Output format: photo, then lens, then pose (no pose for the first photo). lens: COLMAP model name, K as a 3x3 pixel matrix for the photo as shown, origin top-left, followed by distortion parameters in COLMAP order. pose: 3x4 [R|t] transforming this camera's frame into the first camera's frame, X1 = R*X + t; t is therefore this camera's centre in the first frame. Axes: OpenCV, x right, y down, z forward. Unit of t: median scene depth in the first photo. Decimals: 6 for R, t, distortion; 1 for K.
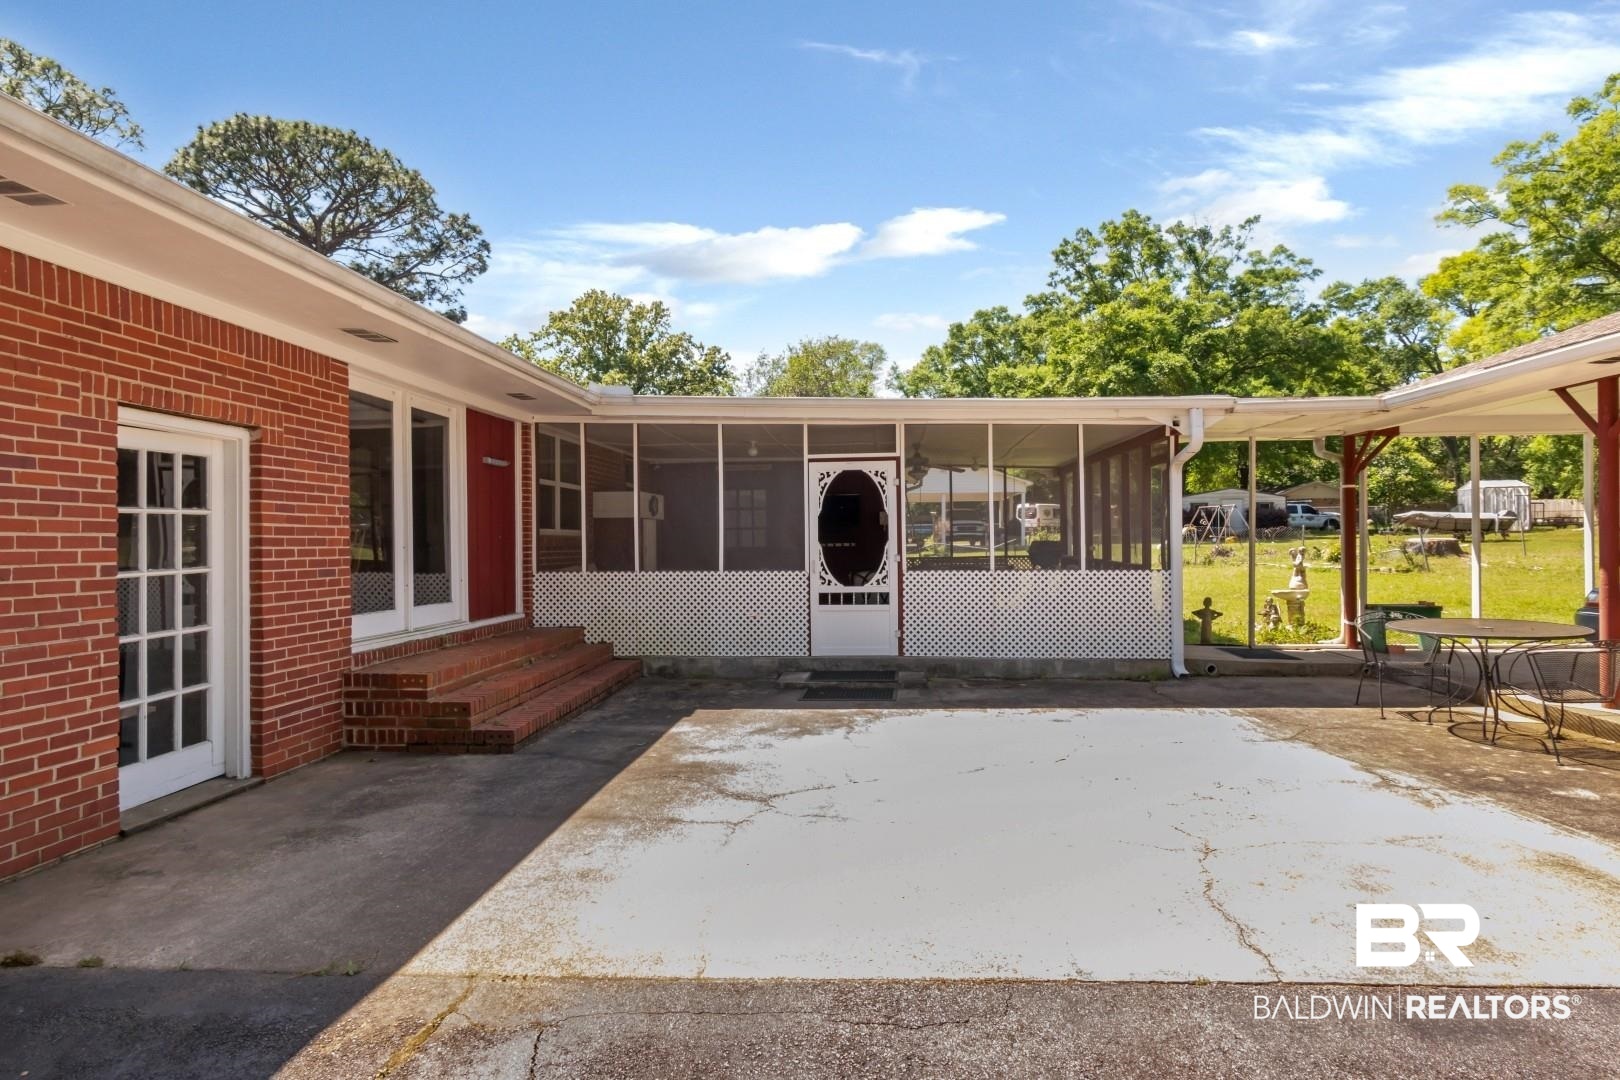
lens RADIAL K [[891.5, 0, 813.6], [0, 891.5, 541.5], [0, 0, 1]] dist [0.000310, -0.001510]
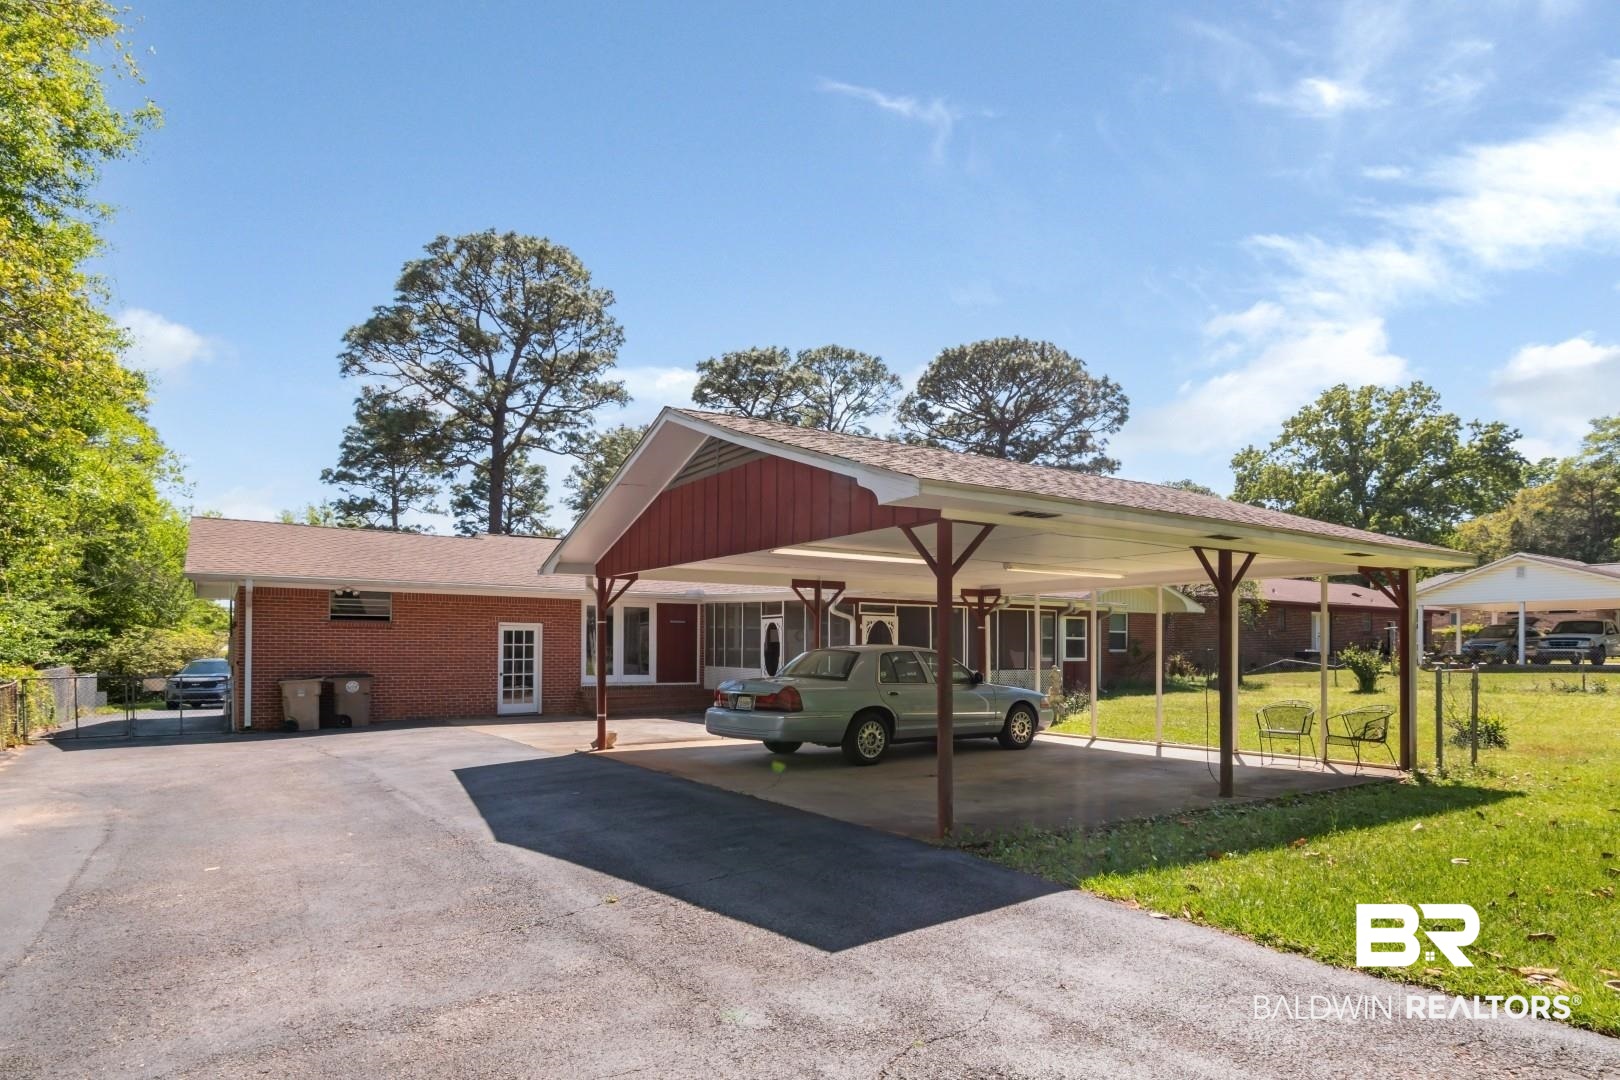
lens RADIAL K [[884.4, 0, 809.3], [0, 884.4, 646.9], [0, 0, 1]] dist [-0.002265, -0.000252]
pose [[0.618849, 0.014430, -0.785377, 1.157154], [-0.015074, 0.999865, 0.006493, -0.024675], [0.785365, 0.007820, 0.618983, -0.170649]]
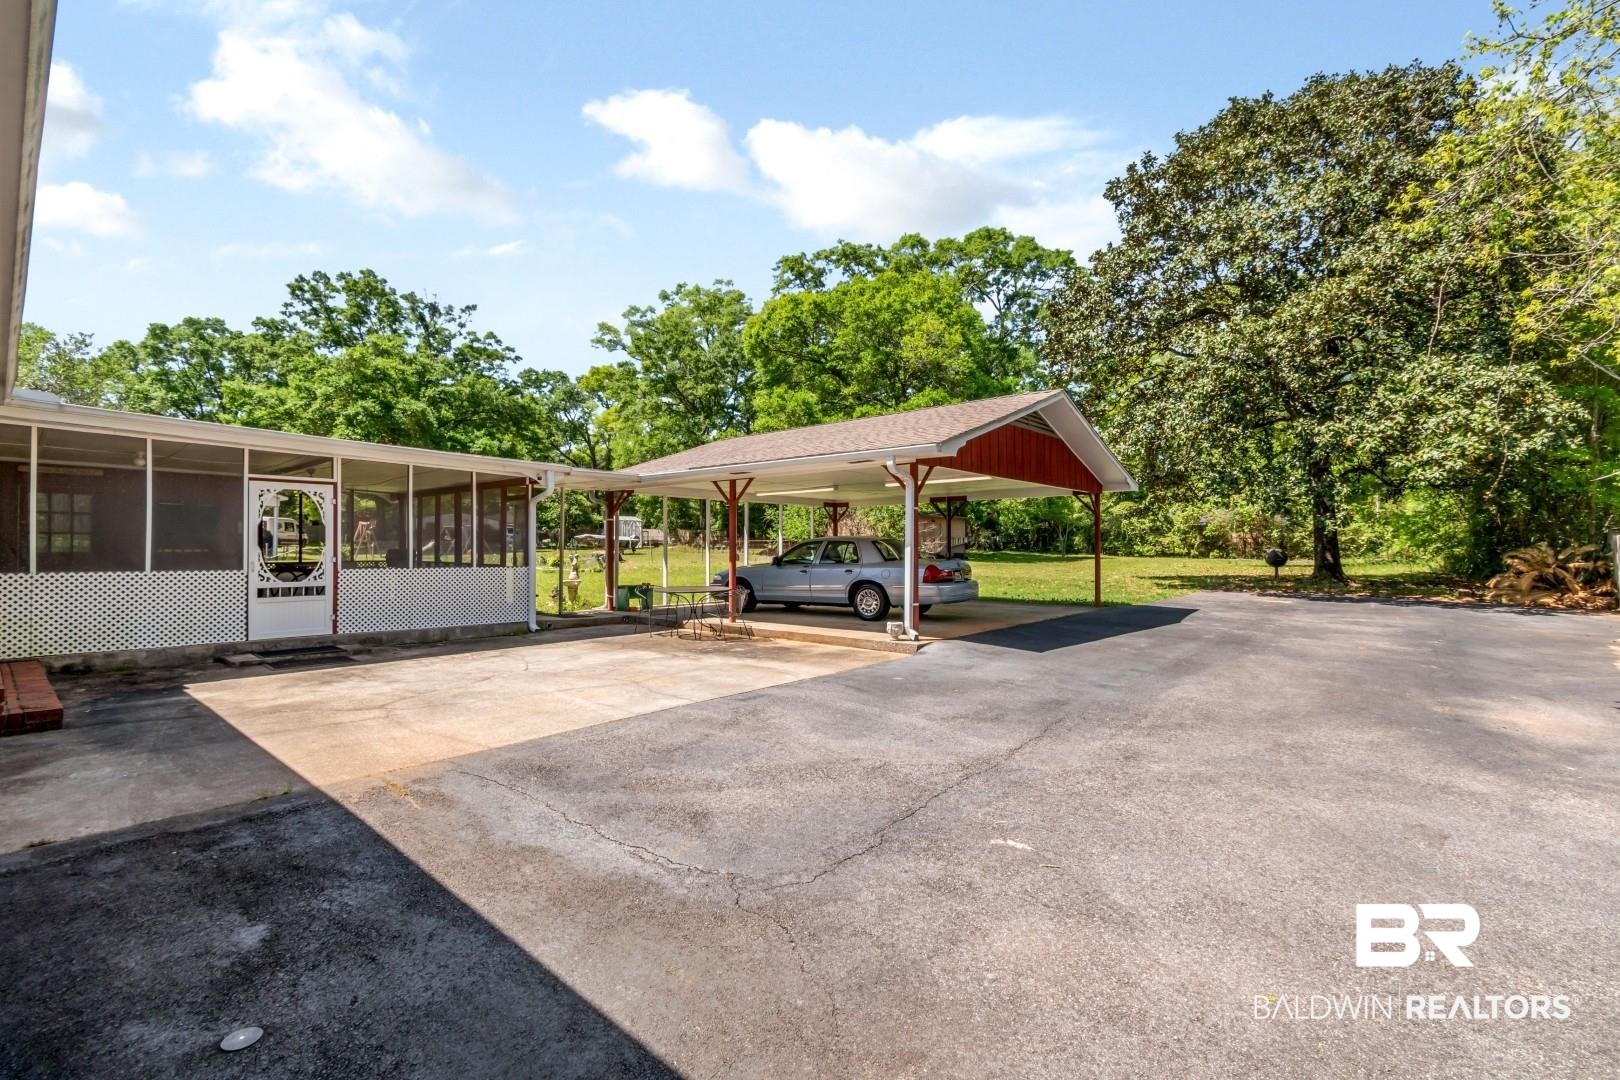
lens RADIAL K [[719.0, 0, 810.0], [0, 719.0, 540.0], [0, 0, 1]] dist [0.003083, 0.000126]
pose [[0.601680, 0.021502, 0.798447, -0.211736], [-0.005037, 0.999720, -0.023126, 0.007100], [-0.798721, 0.009893, 0.601620, -0.126412]]
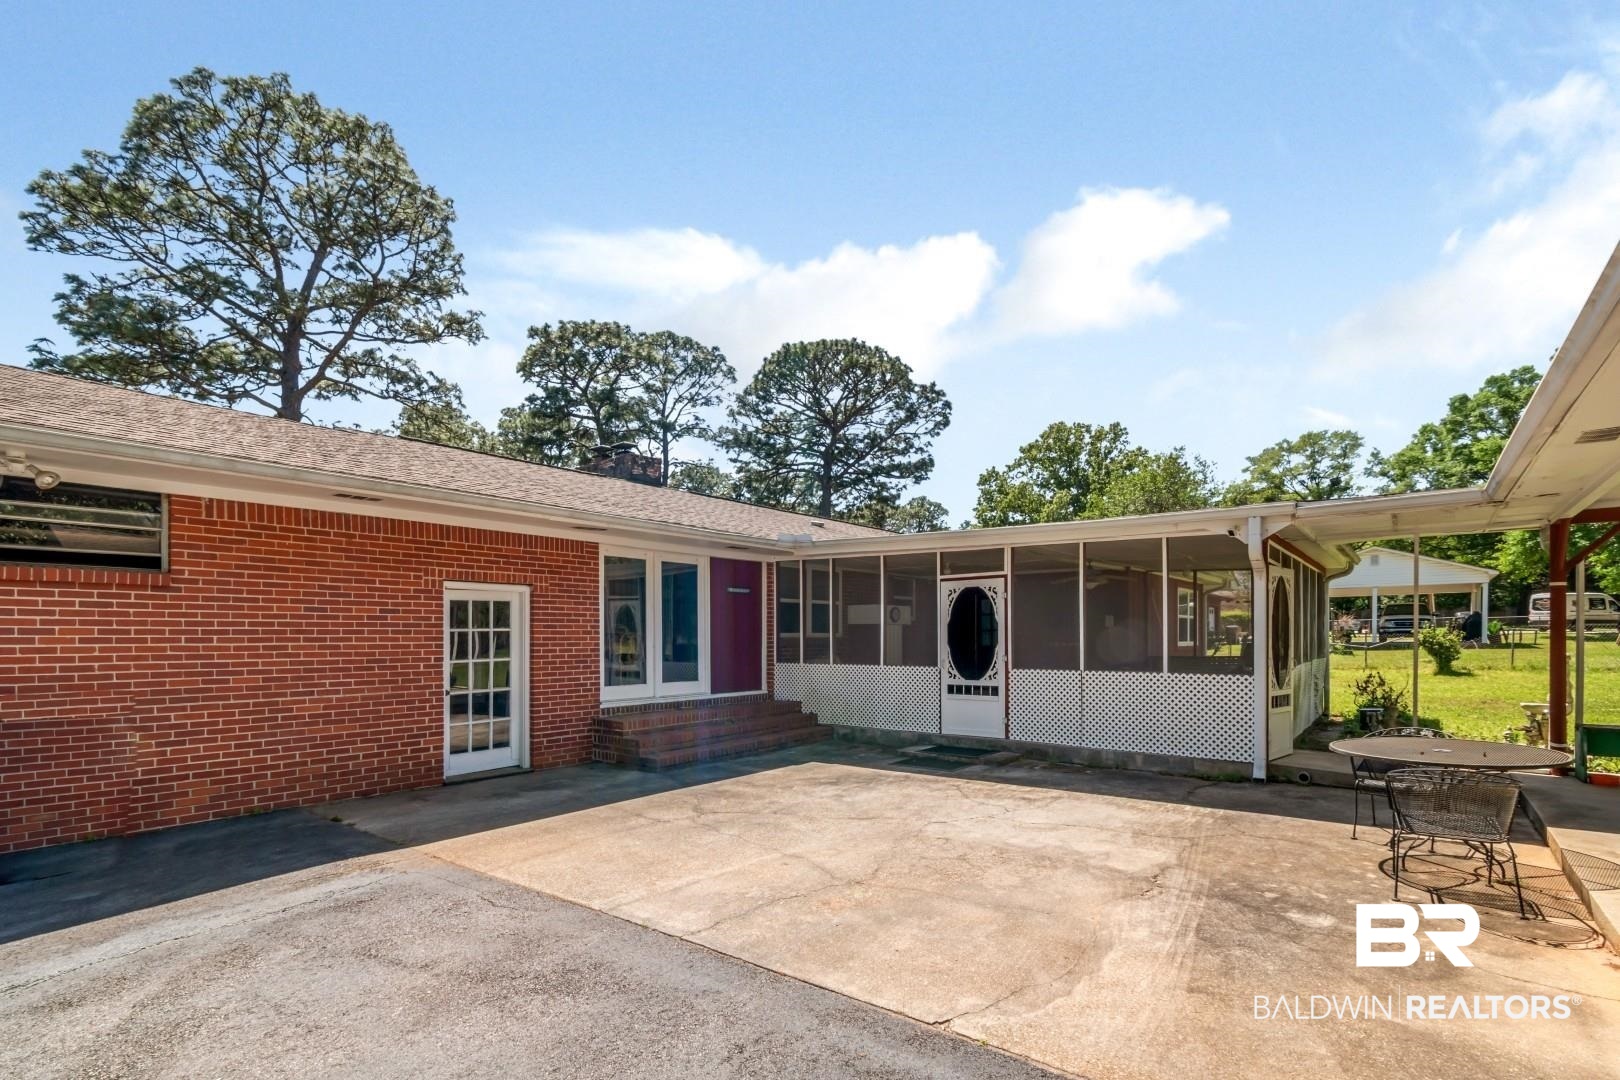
lens RADIAL K [[747.3, 0, 810.7], [0, 747.3, 638.9], [0, 0, 1]] dist [0.003529, 0.000033]
pose [[0.827142, 0.004660, -0.561973, 0.286914], [-0.001515, 0.999980, 0.006062, -0.008635], [0.561990, -0.004163, 0.827133, 0.006644]]
